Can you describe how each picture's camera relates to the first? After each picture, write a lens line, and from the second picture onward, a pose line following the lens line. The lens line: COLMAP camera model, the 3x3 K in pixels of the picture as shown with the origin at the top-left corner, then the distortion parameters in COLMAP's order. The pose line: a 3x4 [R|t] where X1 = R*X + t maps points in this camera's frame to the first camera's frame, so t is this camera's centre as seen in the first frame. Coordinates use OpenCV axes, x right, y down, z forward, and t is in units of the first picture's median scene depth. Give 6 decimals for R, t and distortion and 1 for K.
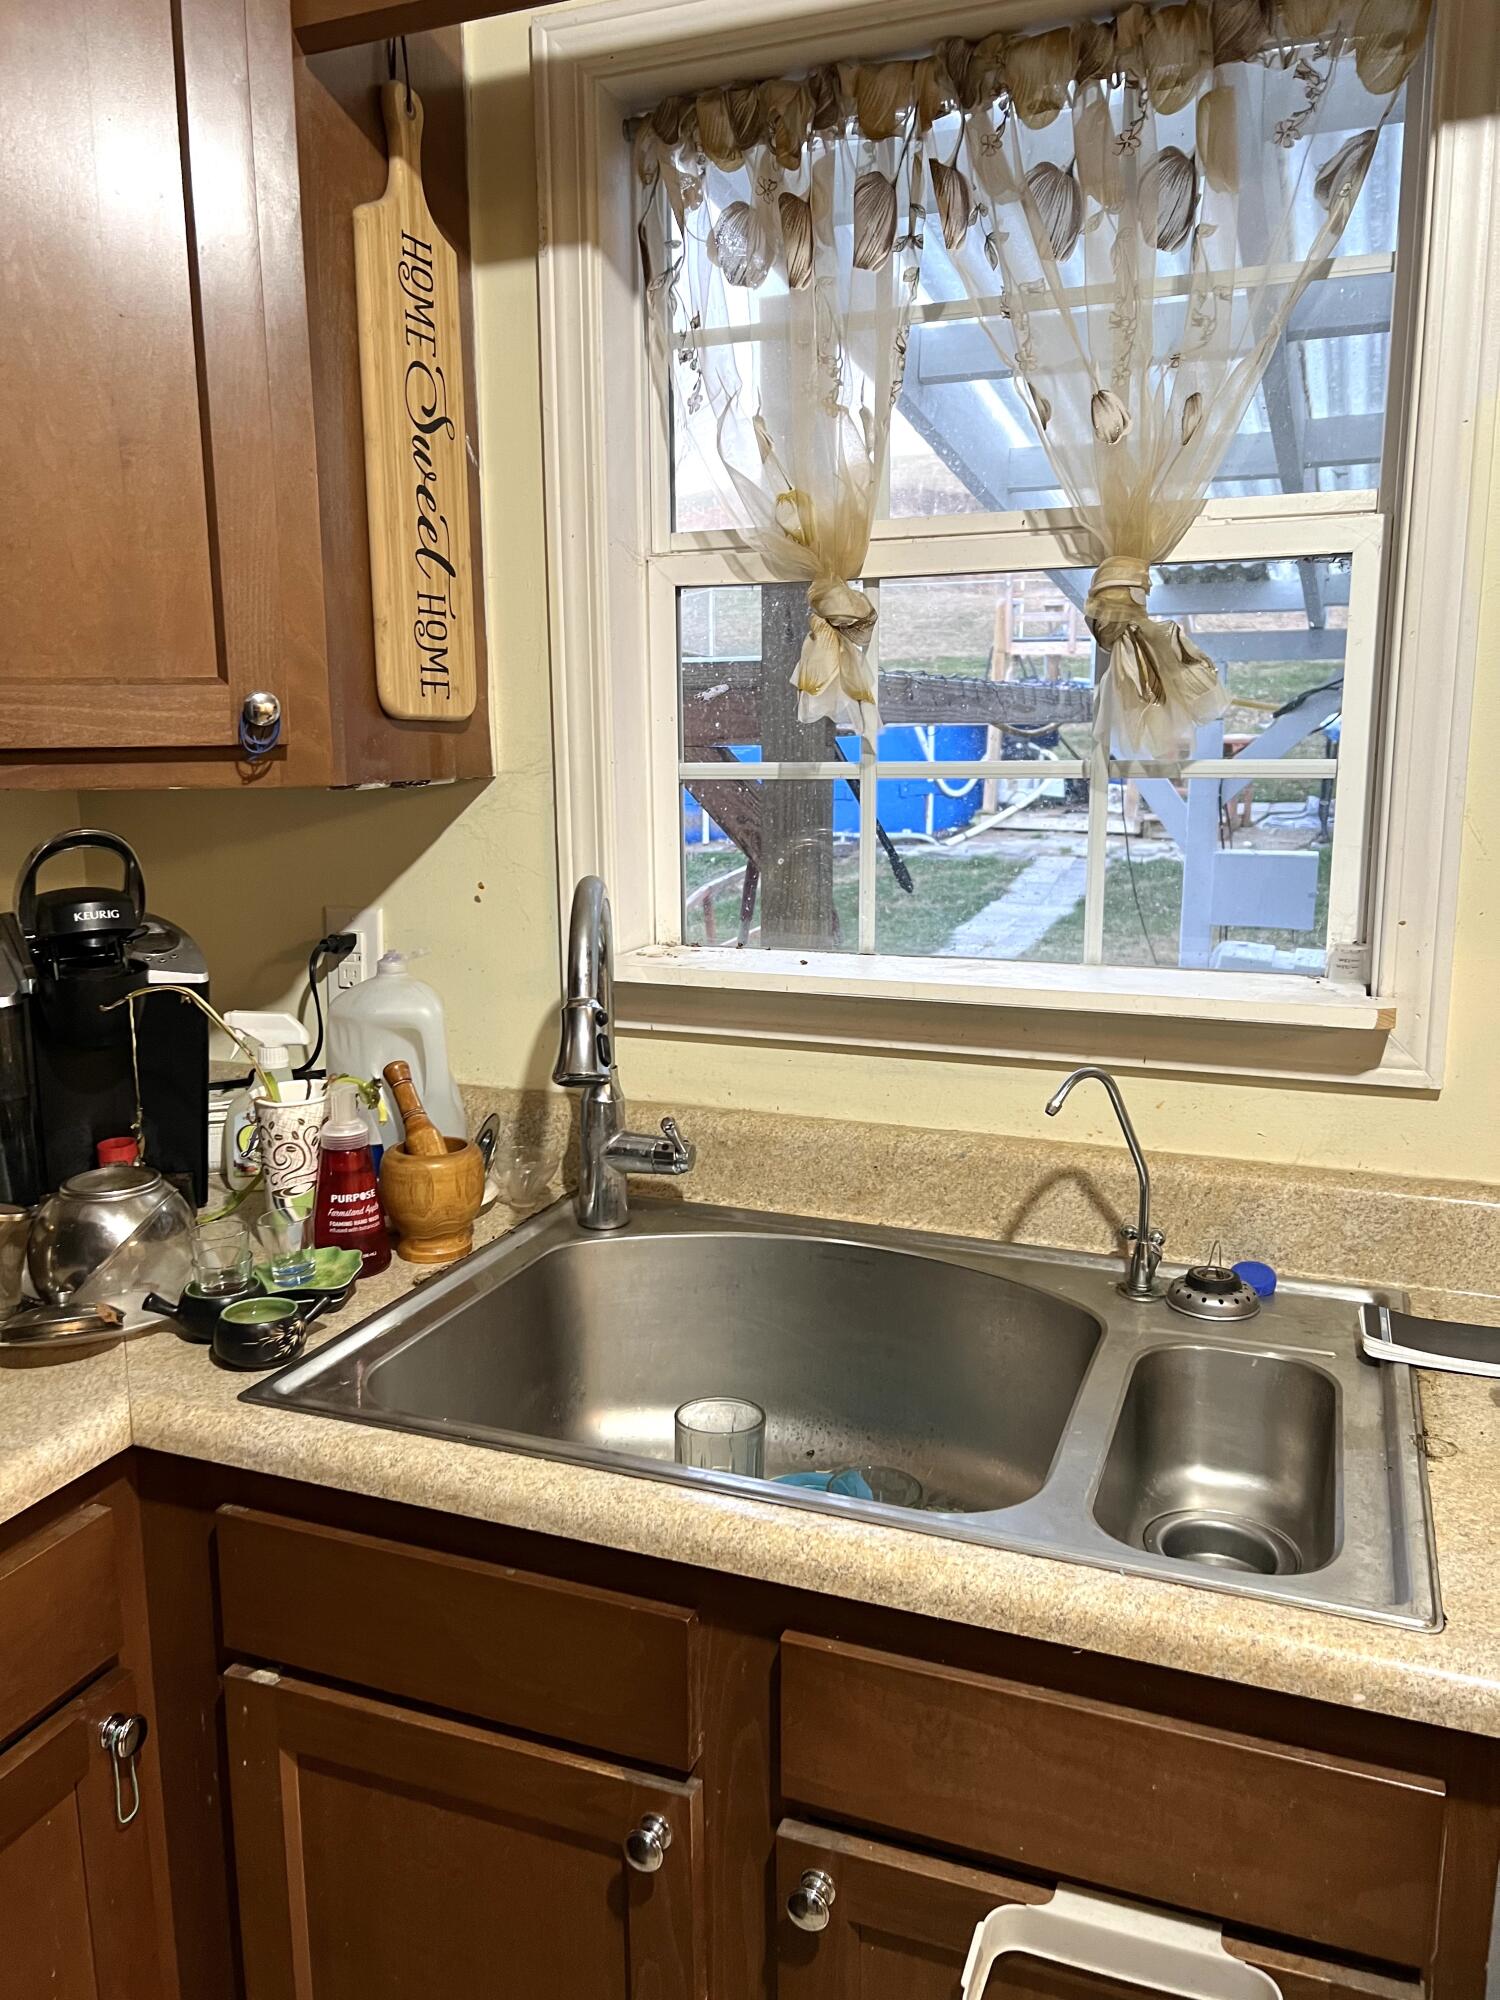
lens RADIAL K [[1516.9, 0, 740.3], [0, 1516.9, 1005.0], [0, 0, 1]] dist [0.050525, -0.041830]
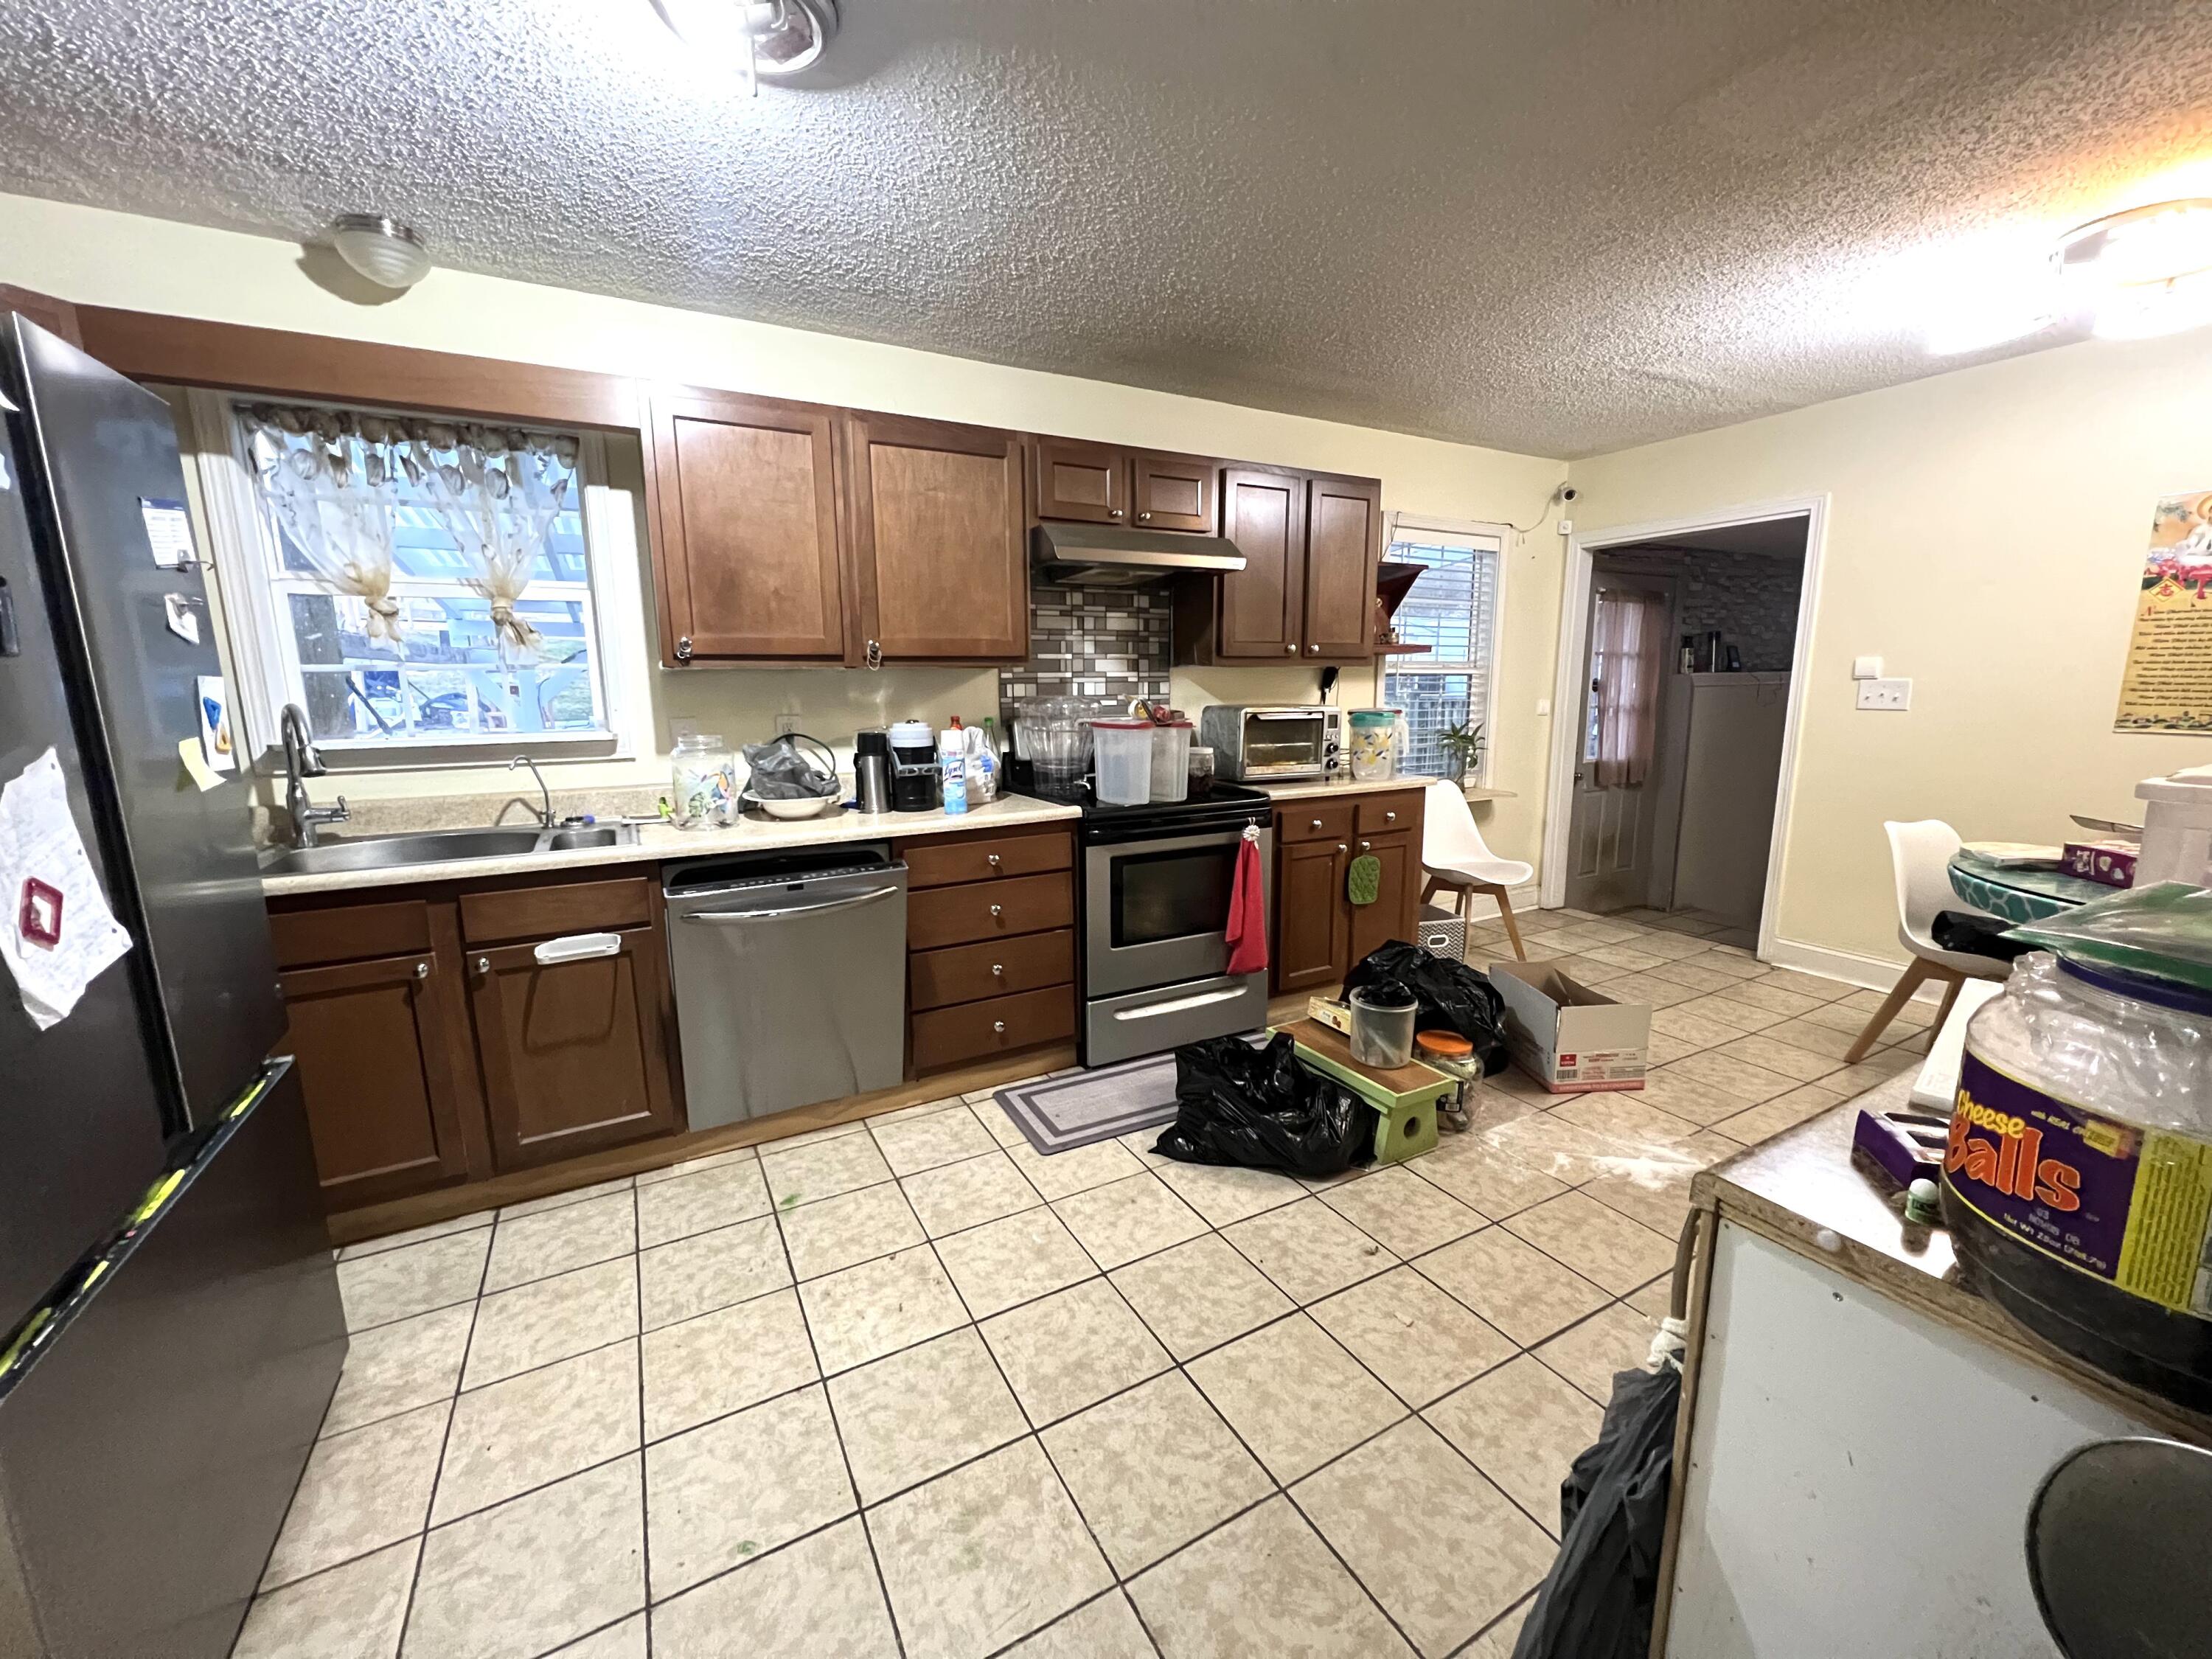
lens RADIAL K [[891.0, 0, 1109.0], [0, 891.0, 832.3], [0, 0, 1]] dist [0.002413, 0.000781]
pose [[0.639851, -0.132112, 0.757058, -0.386335], [0.136760, 0.988963, 0.056993, 0.236988], [-0.756232, 0.067068, 0.650857, -1.053525]]
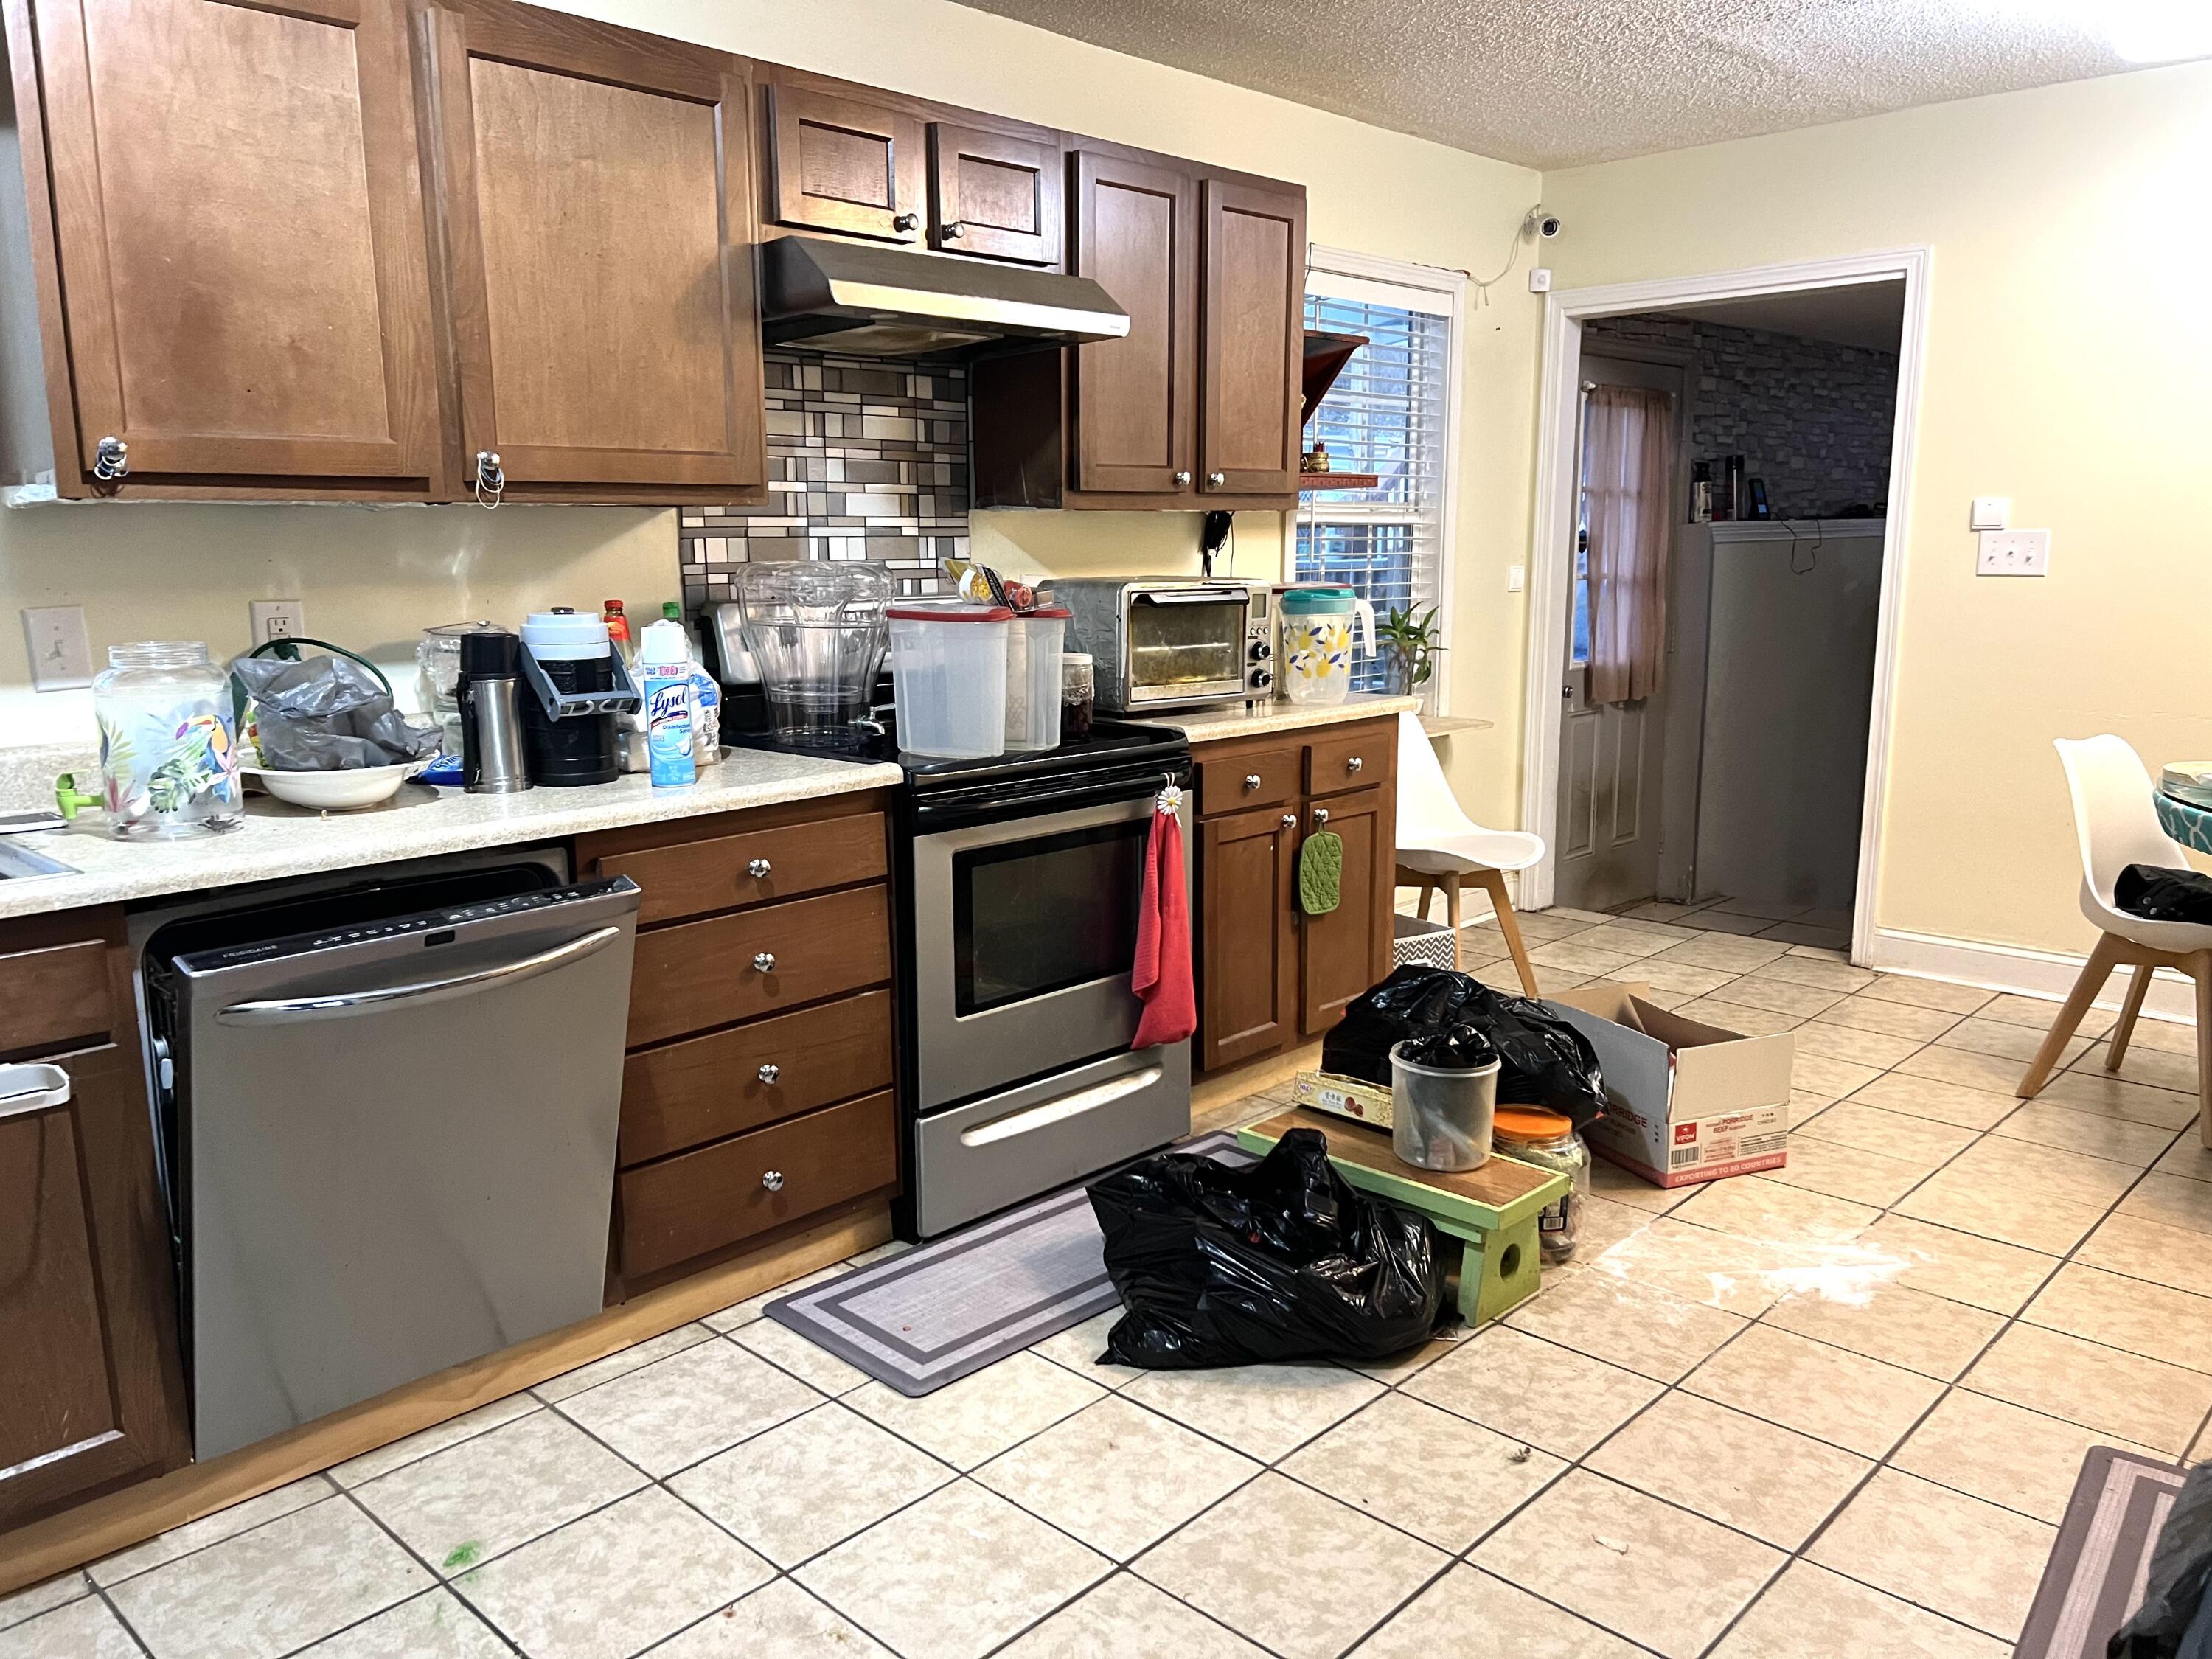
lens RADIAL K [[1677.7, 0, 1105.0], [0, 1677.7, 845.1], [0, 0, 1]] dist [0.050525, -0.041830]
pose [[0.380016, -0.168991, 0.909412, -0.722740], [0.163616, 0.979947, 0.113728, 0.186987], [-0.910394, 0.105576, 0.400045, -0.730387]]
